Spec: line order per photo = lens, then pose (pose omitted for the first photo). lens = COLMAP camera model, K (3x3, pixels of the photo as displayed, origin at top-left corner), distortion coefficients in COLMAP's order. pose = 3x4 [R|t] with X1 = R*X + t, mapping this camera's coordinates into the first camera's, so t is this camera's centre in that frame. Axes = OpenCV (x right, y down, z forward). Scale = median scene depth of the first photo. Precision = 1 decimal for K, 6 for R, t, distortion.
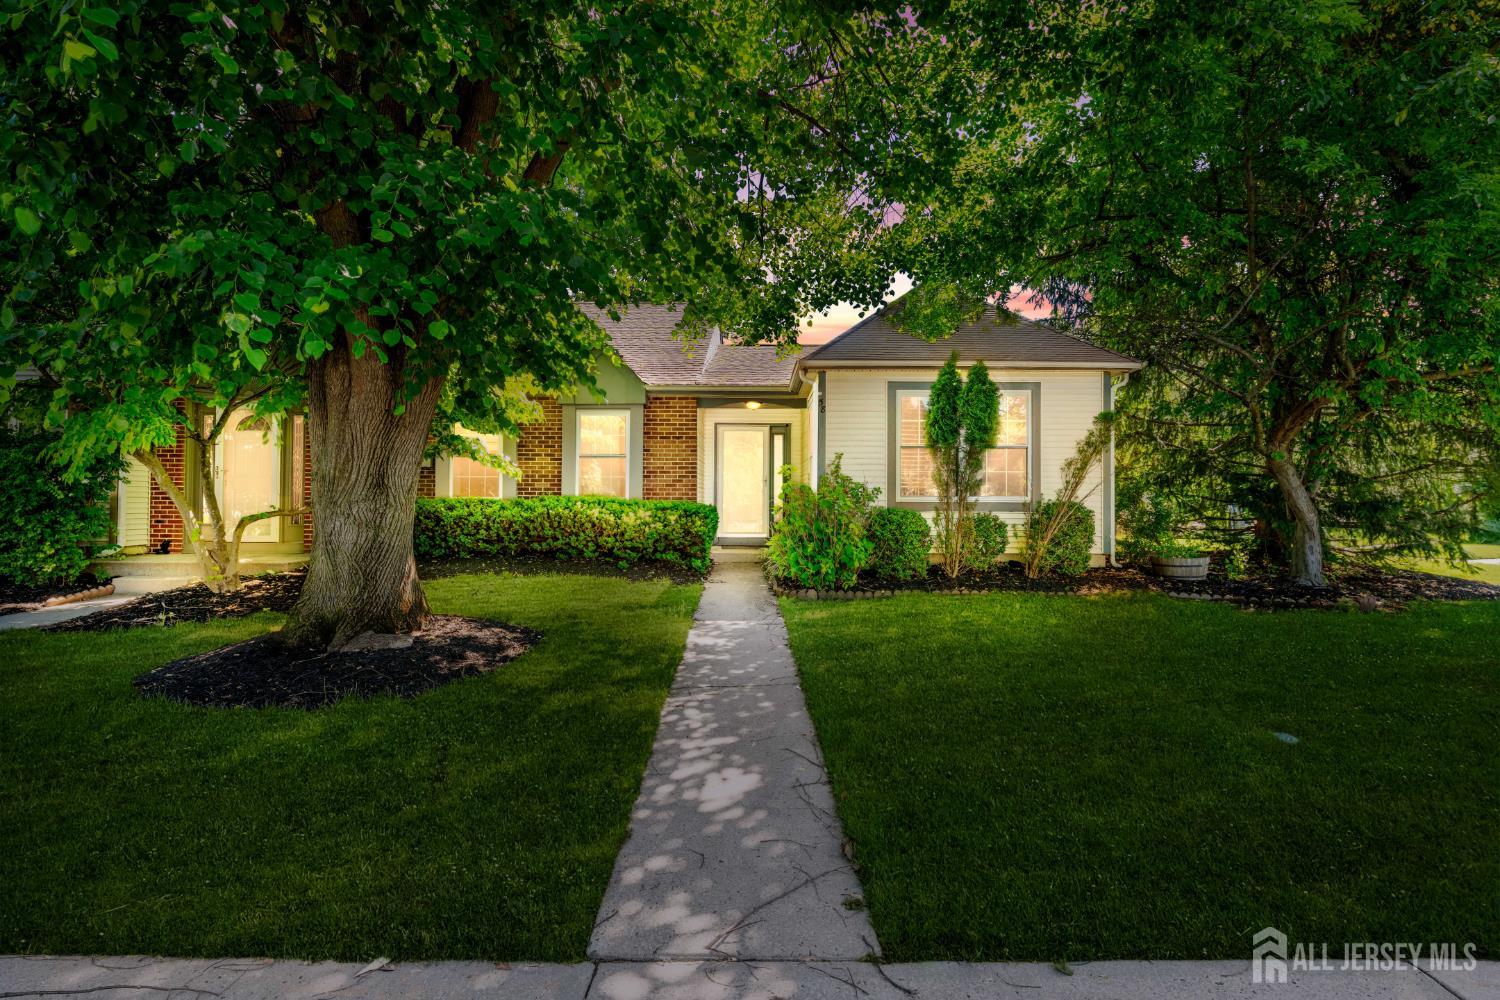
lens RADIAL K [[729.0, 0, 756.0], [0, 729.0, 500.6], [0, 0, 1]] dist [0.000694, 0.000001]
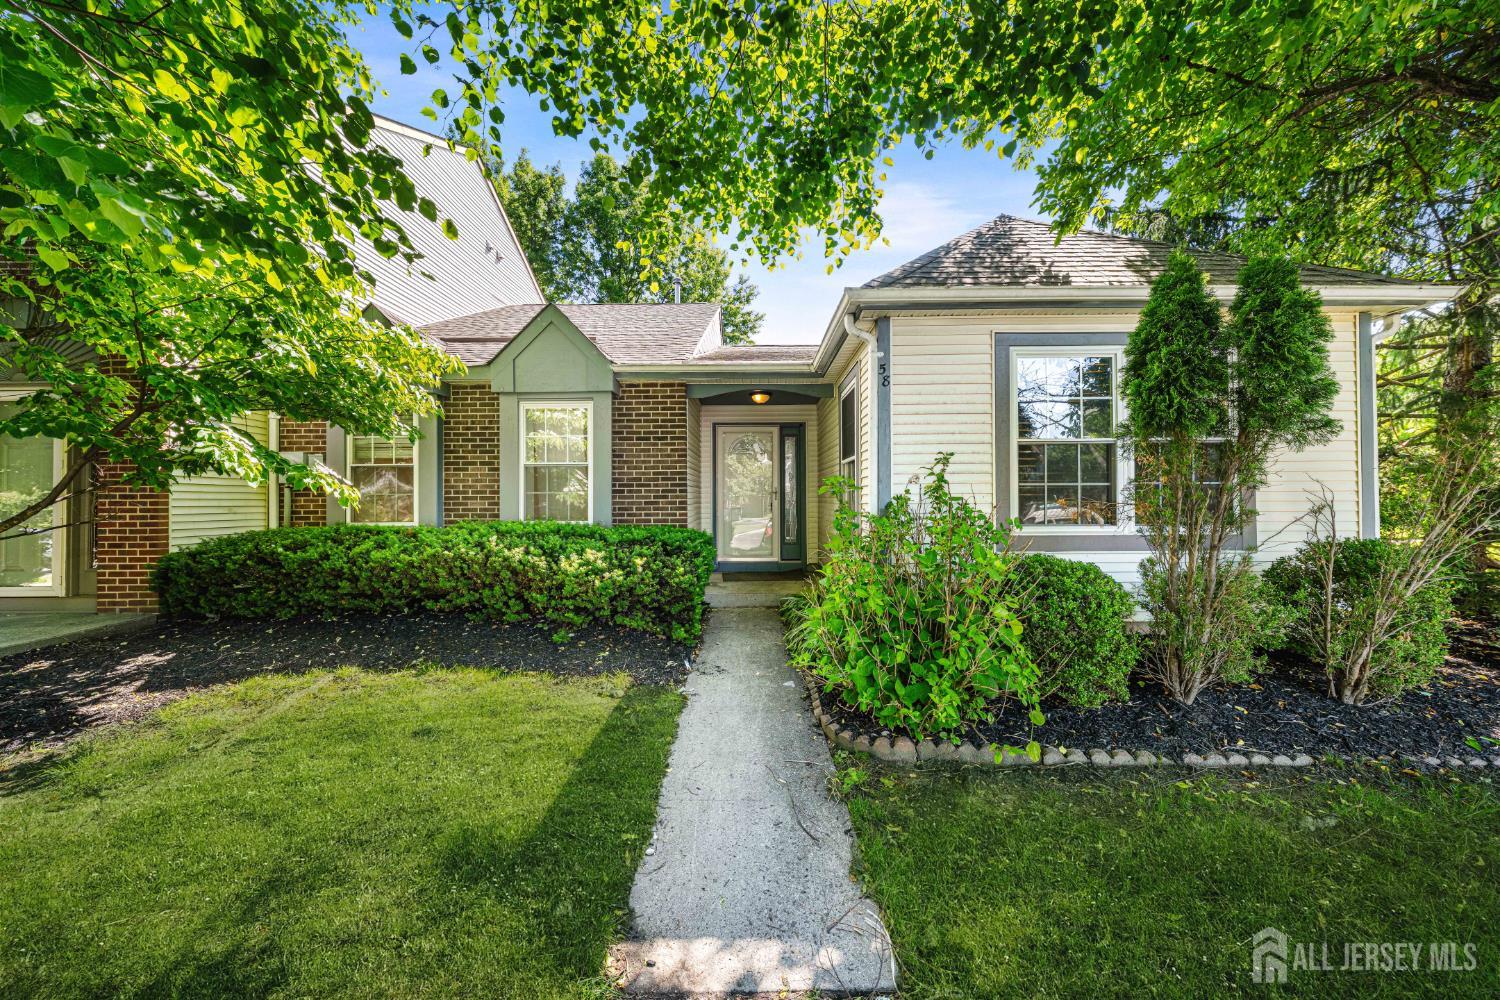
lens RADIAL K [[522.9, 0, 750.0], [0, 522.9, 500.0], [0, 0, 1]] dist [-0.000403, -0.000006]
pose [[0.999954, -0.008919, -0.003443, -0.017656], [0.008937, 0.999947, 0.005185, -0.030065], [0.003397, -0.005216, 0.999981, 0.547320]]
